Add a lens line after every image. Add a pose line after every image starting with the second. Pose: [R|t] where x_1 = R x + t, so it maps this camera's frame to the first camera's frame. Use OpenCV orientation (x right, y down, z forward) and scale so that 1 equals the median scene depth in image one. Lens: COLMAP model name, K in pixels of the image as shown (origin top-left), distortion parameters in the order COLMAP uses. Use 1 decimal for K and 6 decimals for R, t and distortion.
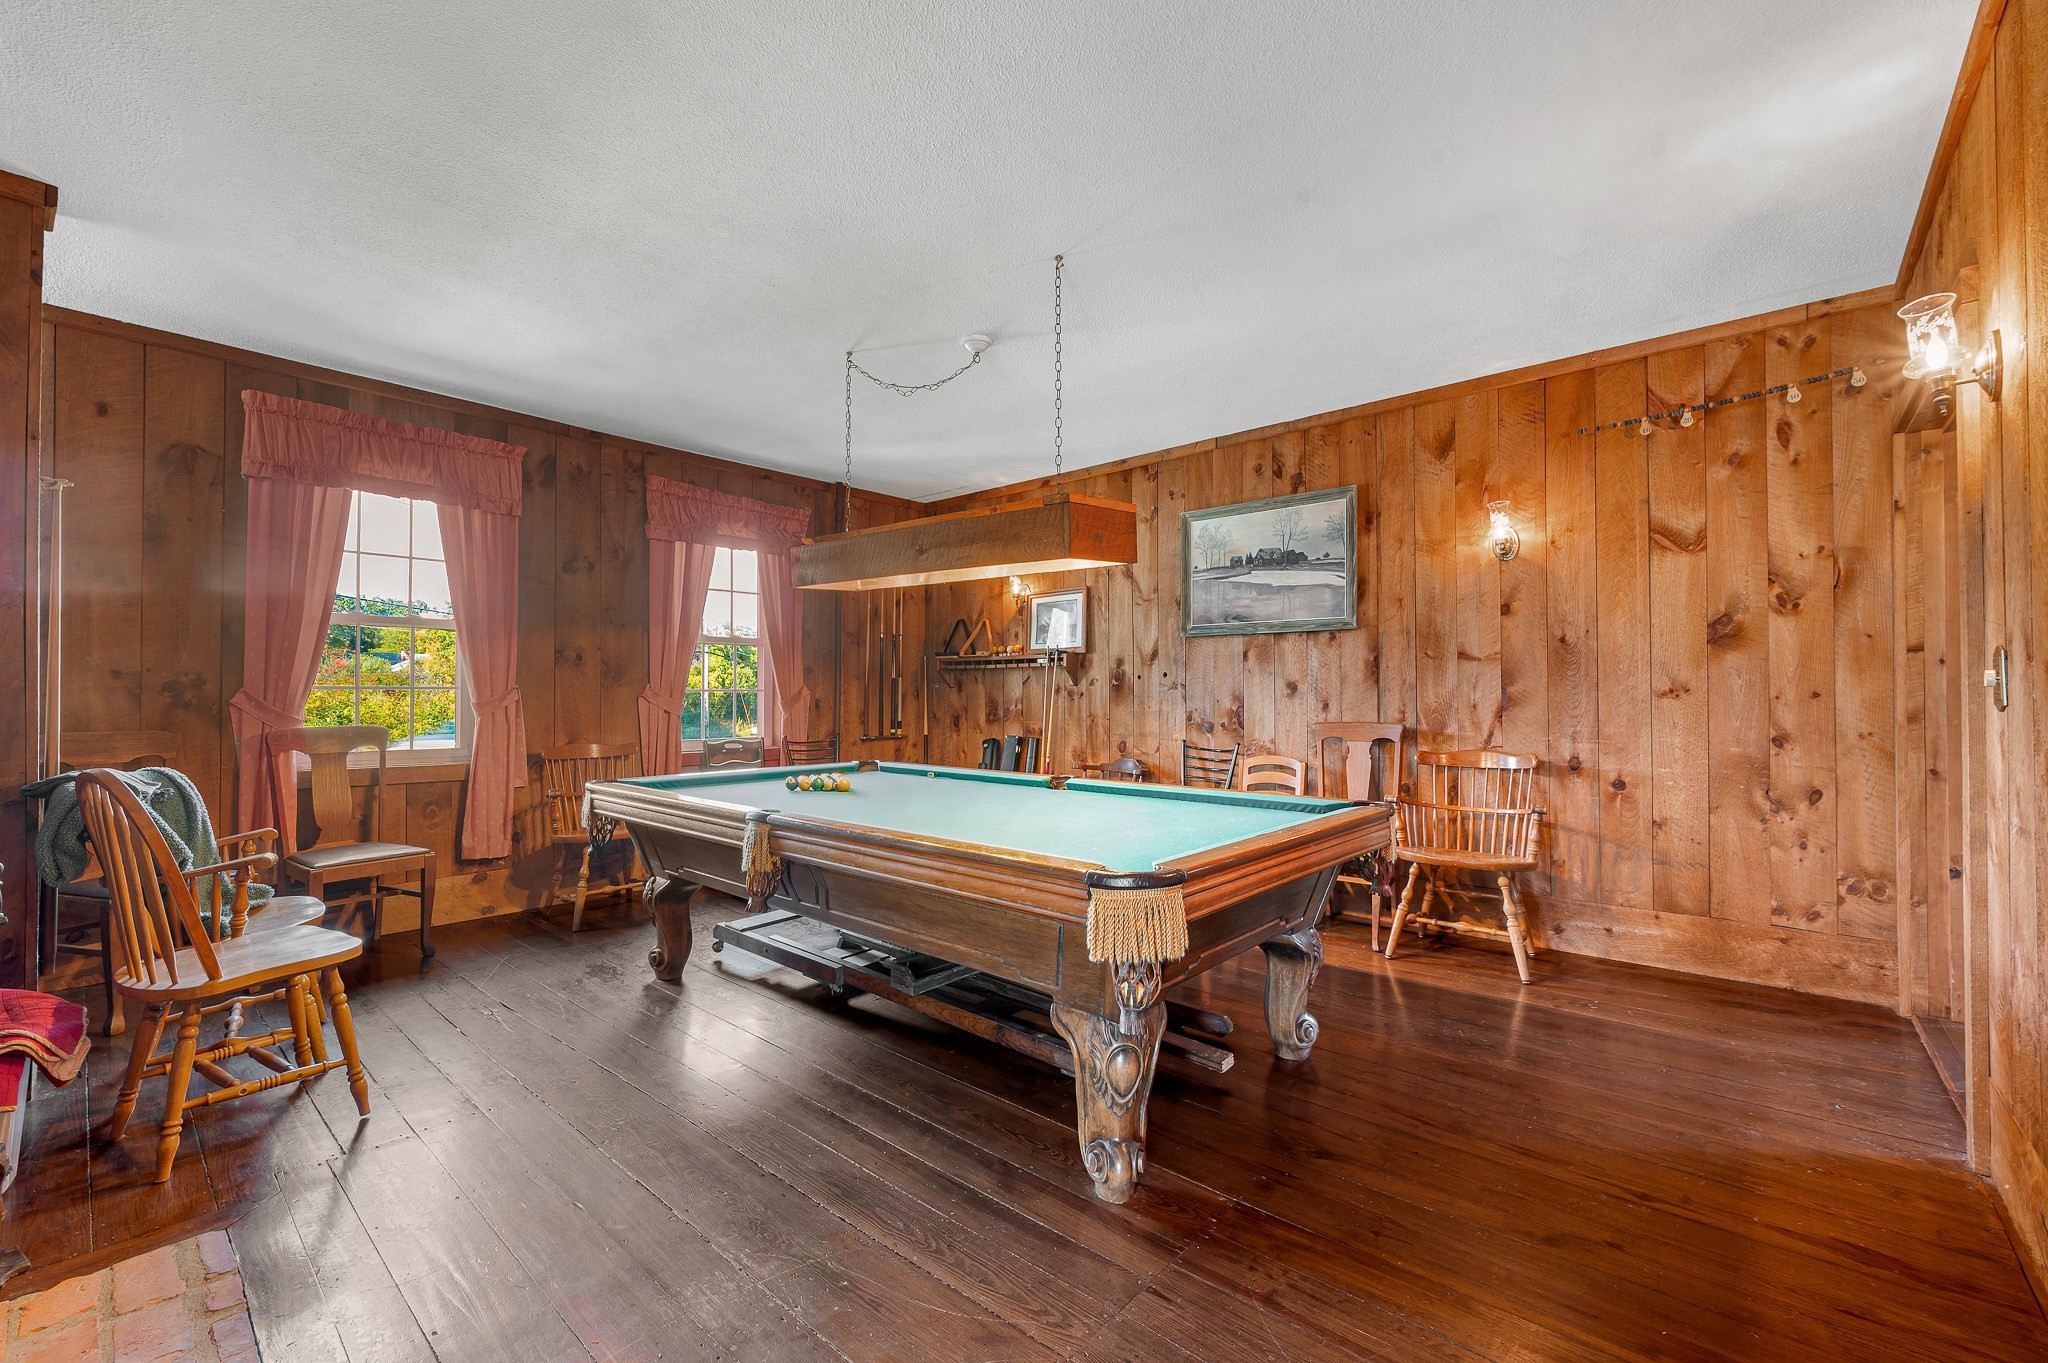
lens RADIAL K [[842.6, 0, 1016.0], [0, 842.6, 686.7], [0, 0, 1]] dist [-0.000593, 0.000031]
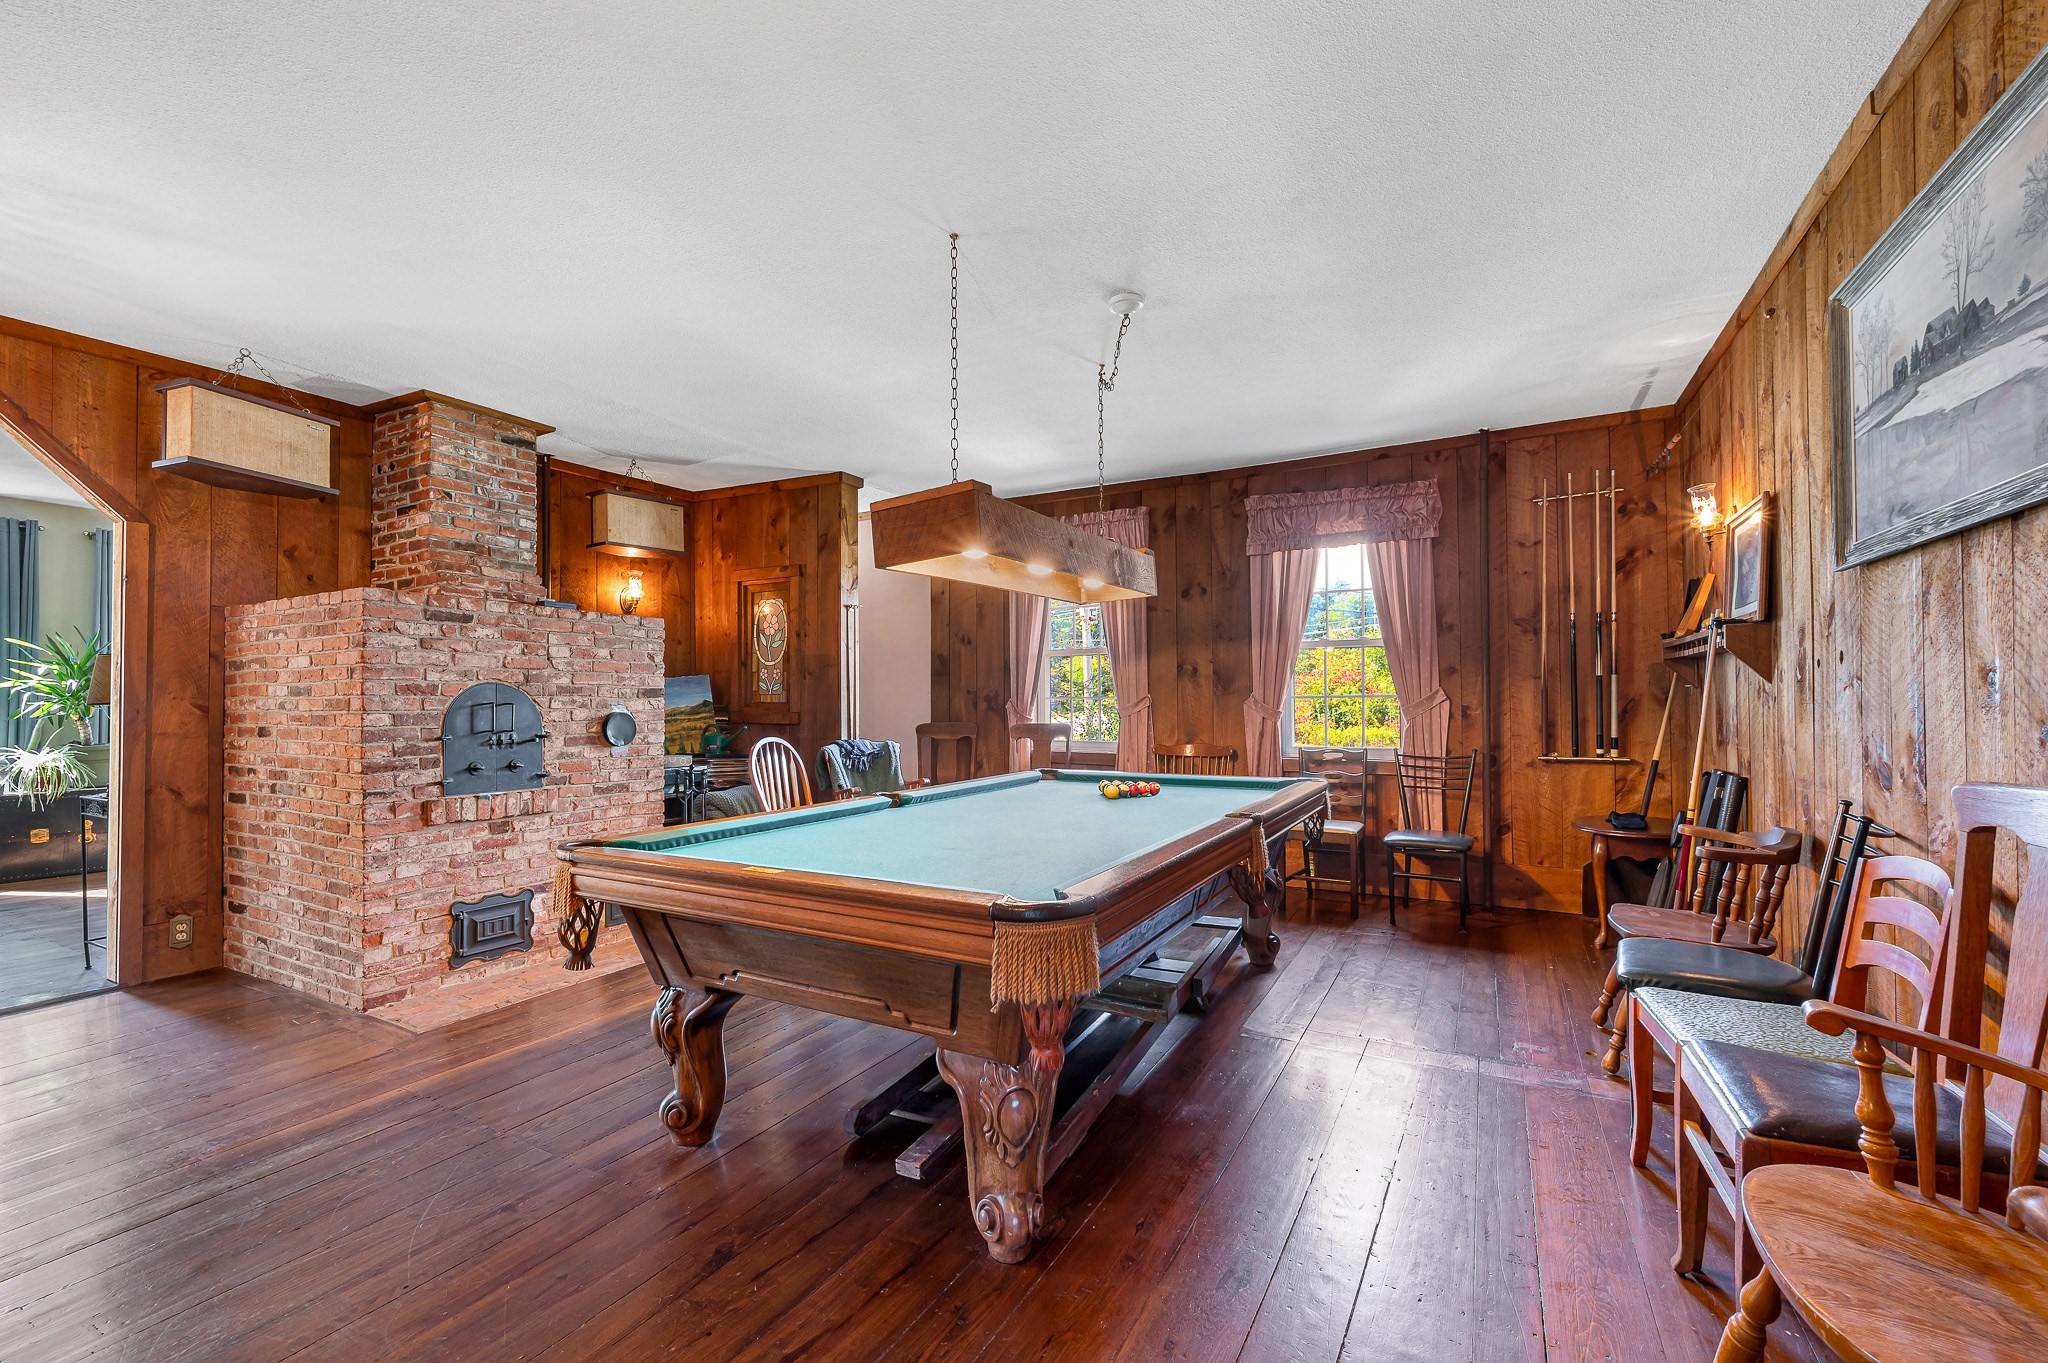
lens RADIAL K [[842.6, 0, 1019.5], [0, 842.6, 692.9], [0, 0, 1]] dist [-0.000593, 0.000031]
pose [[0.224976, -0.012216, -0.974288, 0.557976], [0.015901, 0.999834, -0.008865, 0.003159], [0.974235, -0.013498, 0.225133, 0.490118]]
